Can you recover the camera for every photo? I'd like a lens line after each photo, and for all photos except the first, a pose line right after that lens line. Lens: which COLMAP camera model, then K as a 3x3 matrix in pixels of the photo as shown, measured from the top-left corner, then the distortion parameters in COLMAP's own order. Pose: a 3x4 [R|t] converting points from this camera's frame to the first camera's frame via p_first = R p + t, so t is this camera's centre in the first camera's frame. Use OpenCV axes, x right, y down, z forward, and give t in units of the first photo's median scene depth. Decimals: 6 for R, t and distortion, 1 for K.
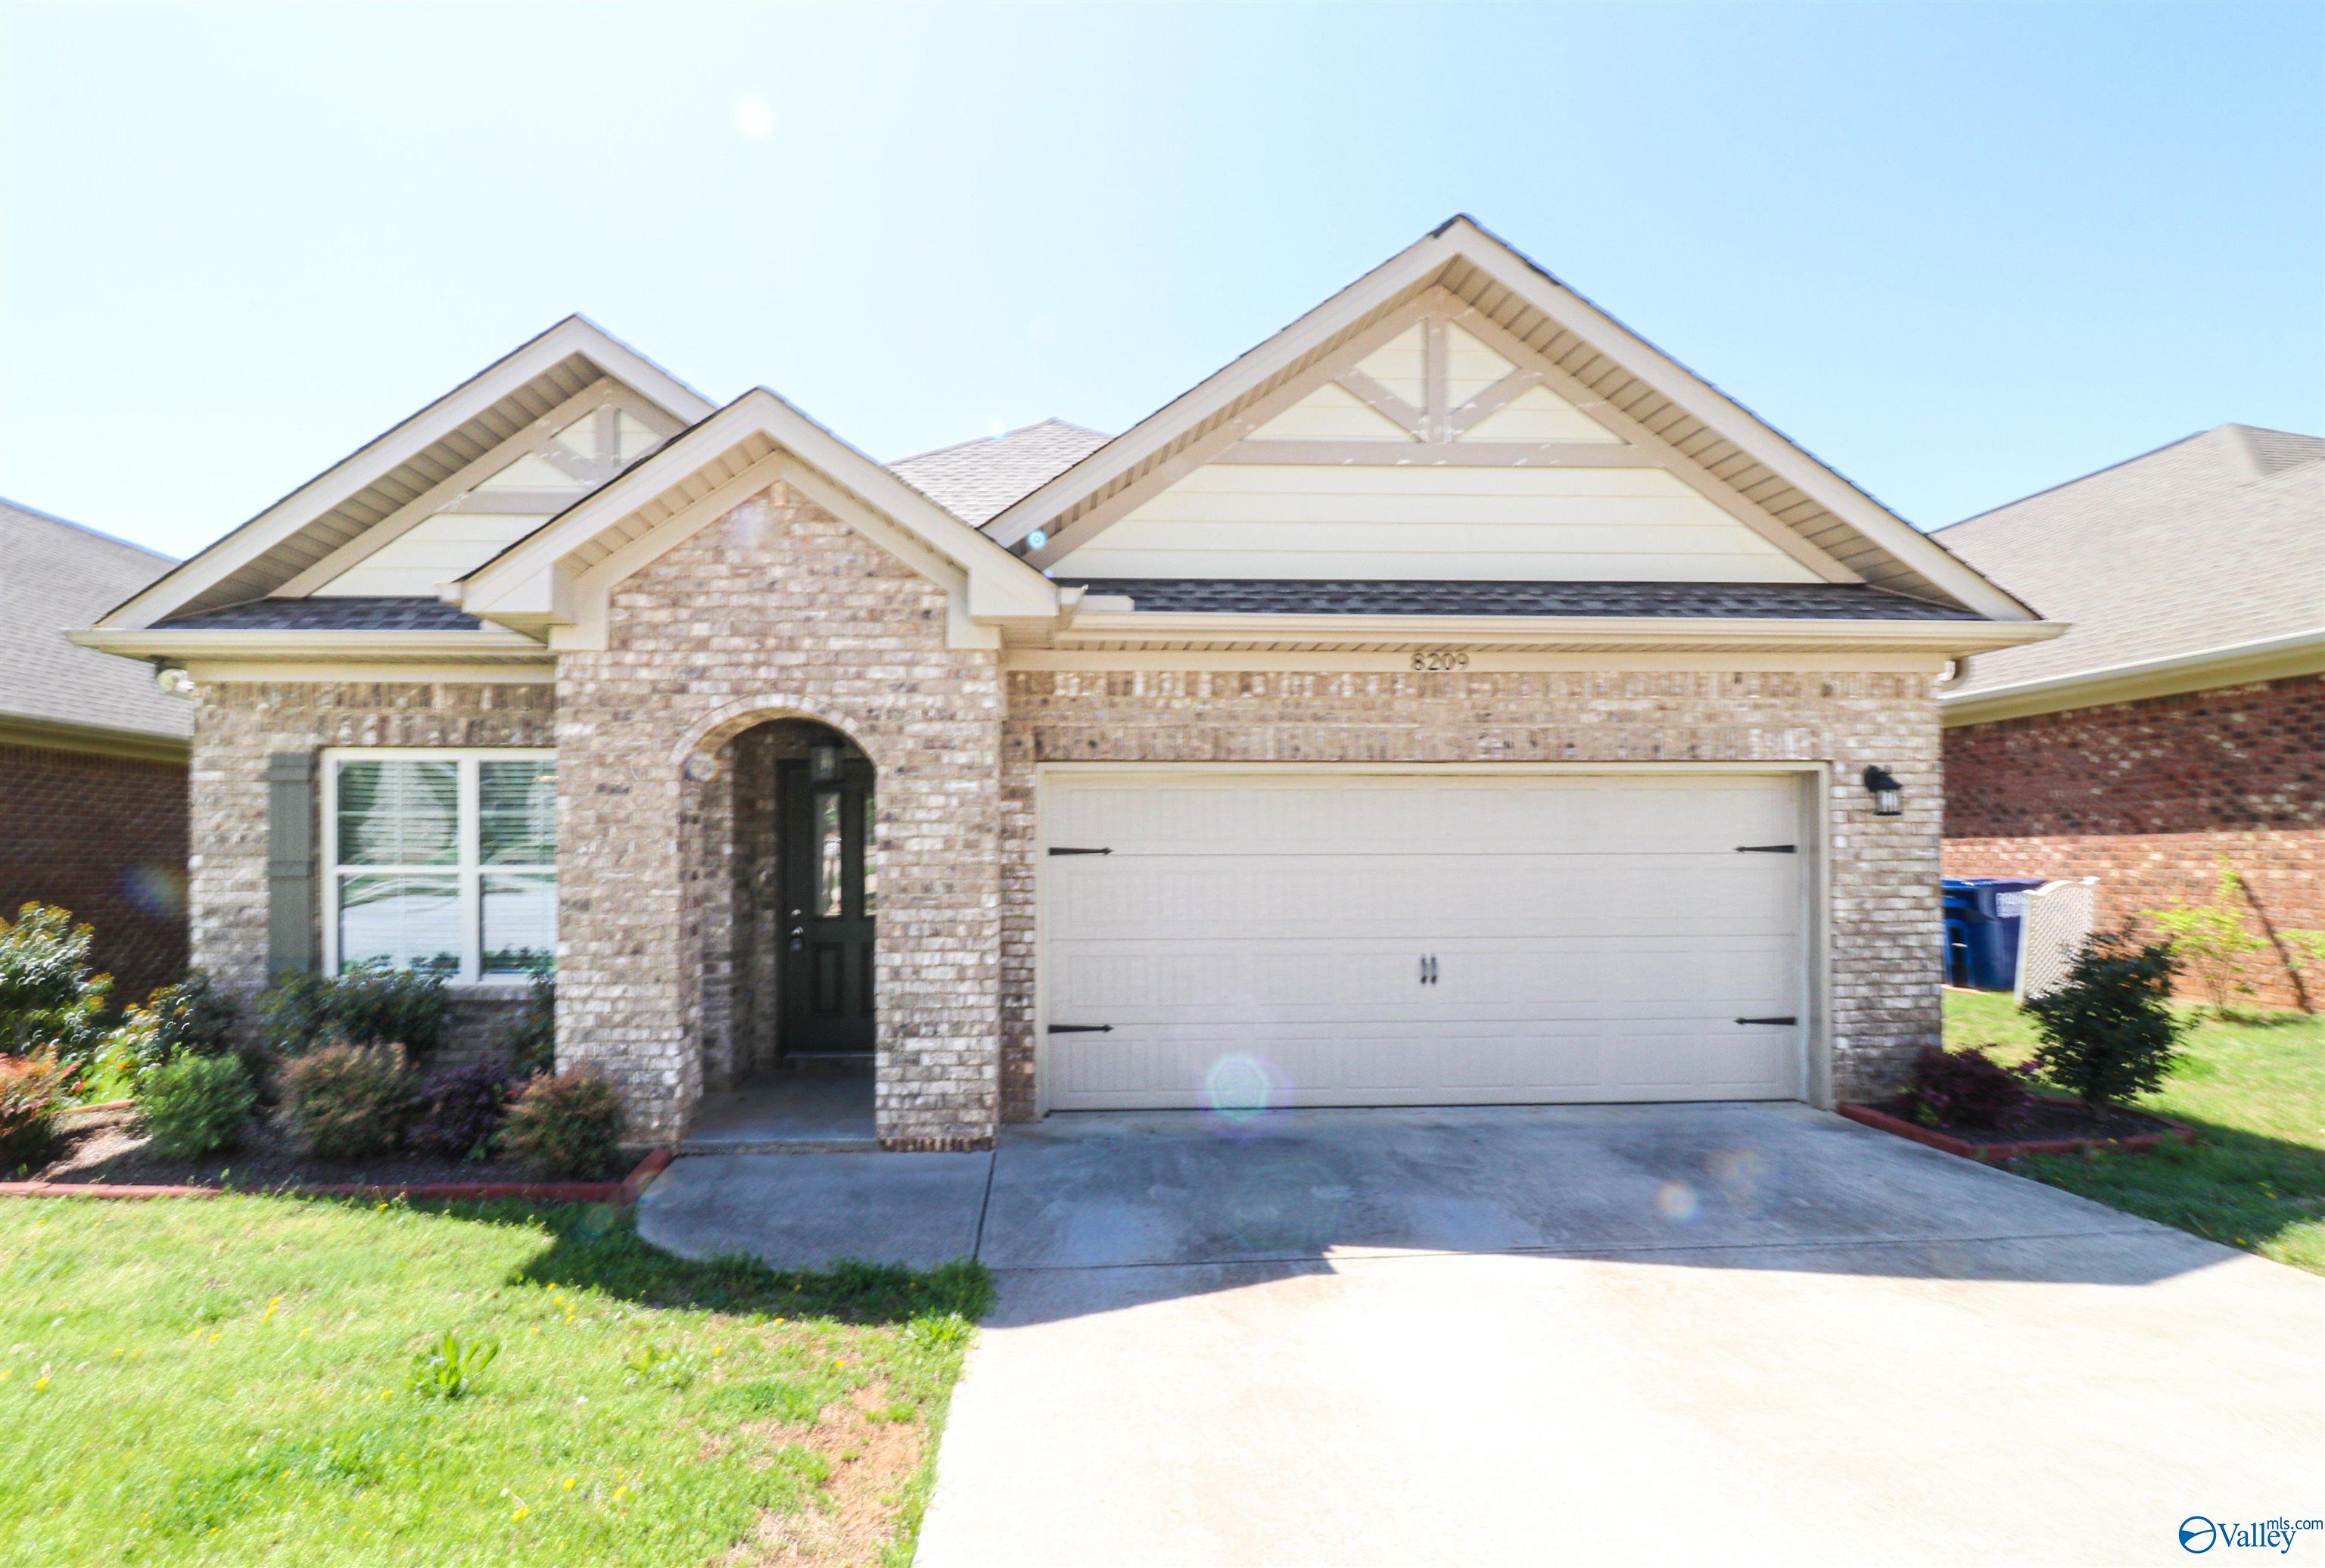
lens RADIAL K [[1109.7, 0, 1072.4], [0, 1109.7, 846.5], [0, 0, 1]] dist [0.000804, -0.007024]
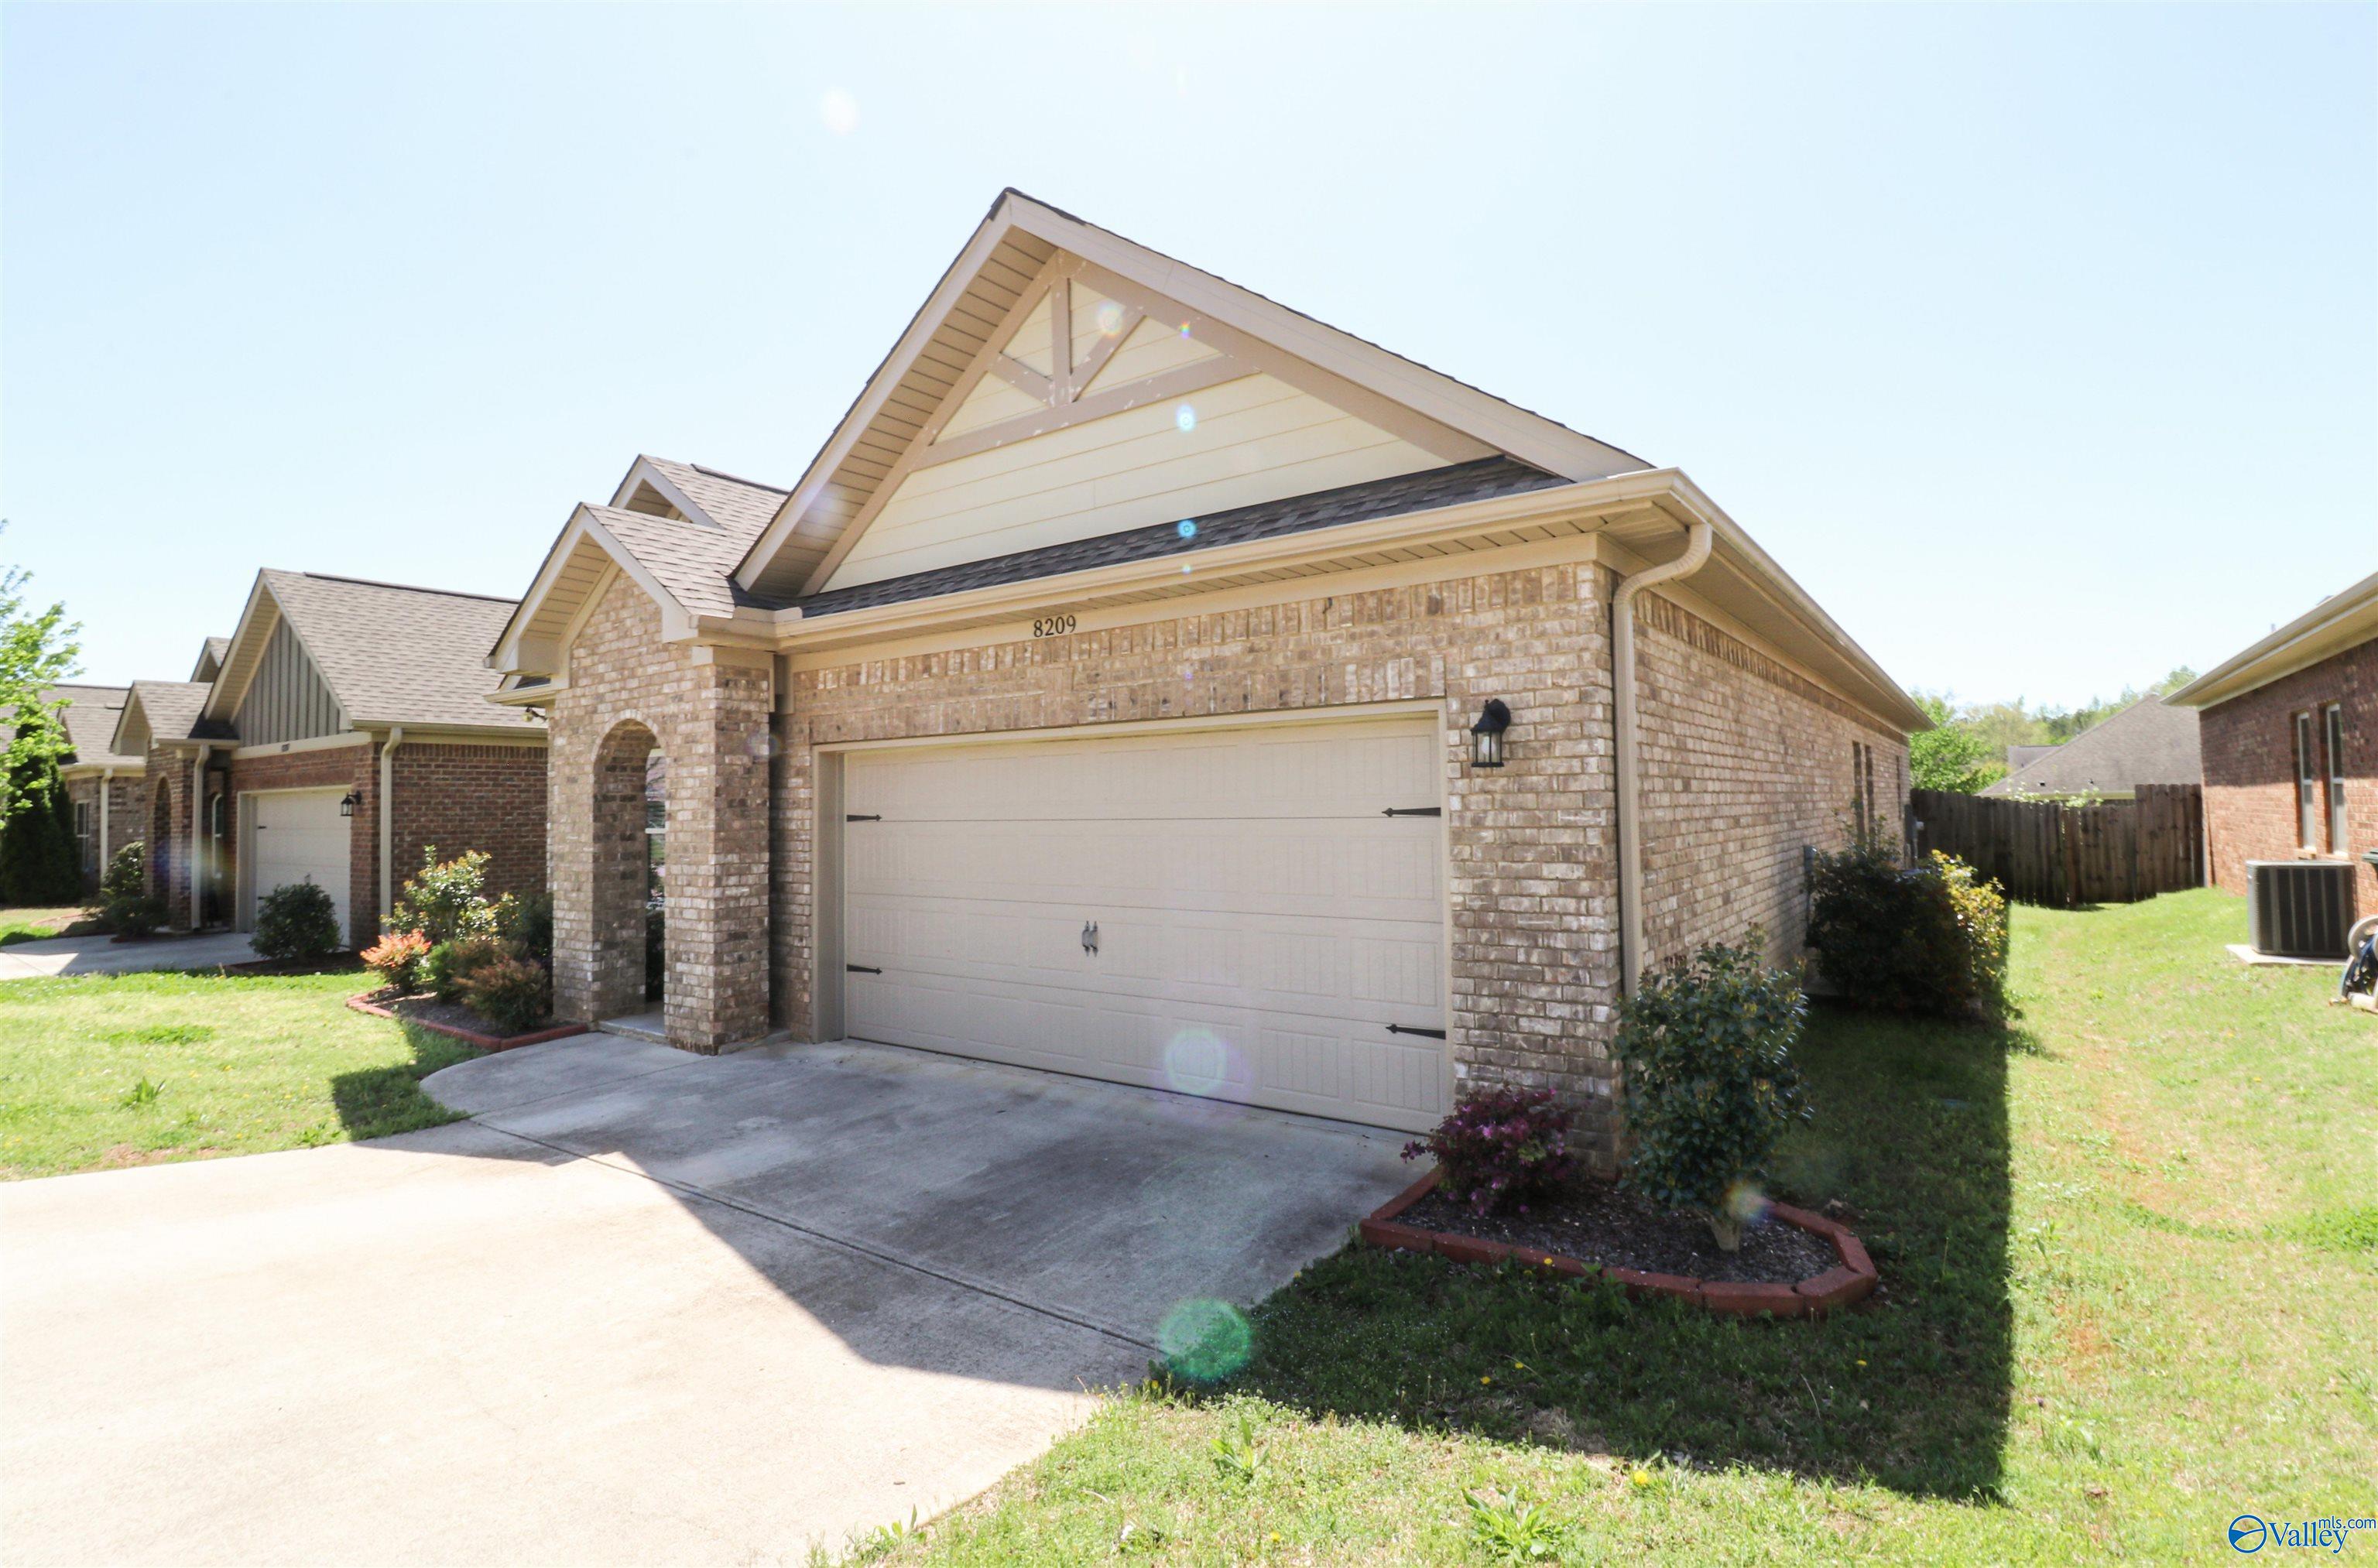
lens RADIAL K [[1106.3, 0, 1185.6], [0, 1106.3, 765.6], [0, 0, 1]] dist [-0.001345, -0.000034]
pose [[0.788371, -0.031830, -0.614377, 1.024556], [0.018260, 0.999431, -0.028348, -0.011880], [0.614930, 0.011130, 0.788503, 0.293593]]
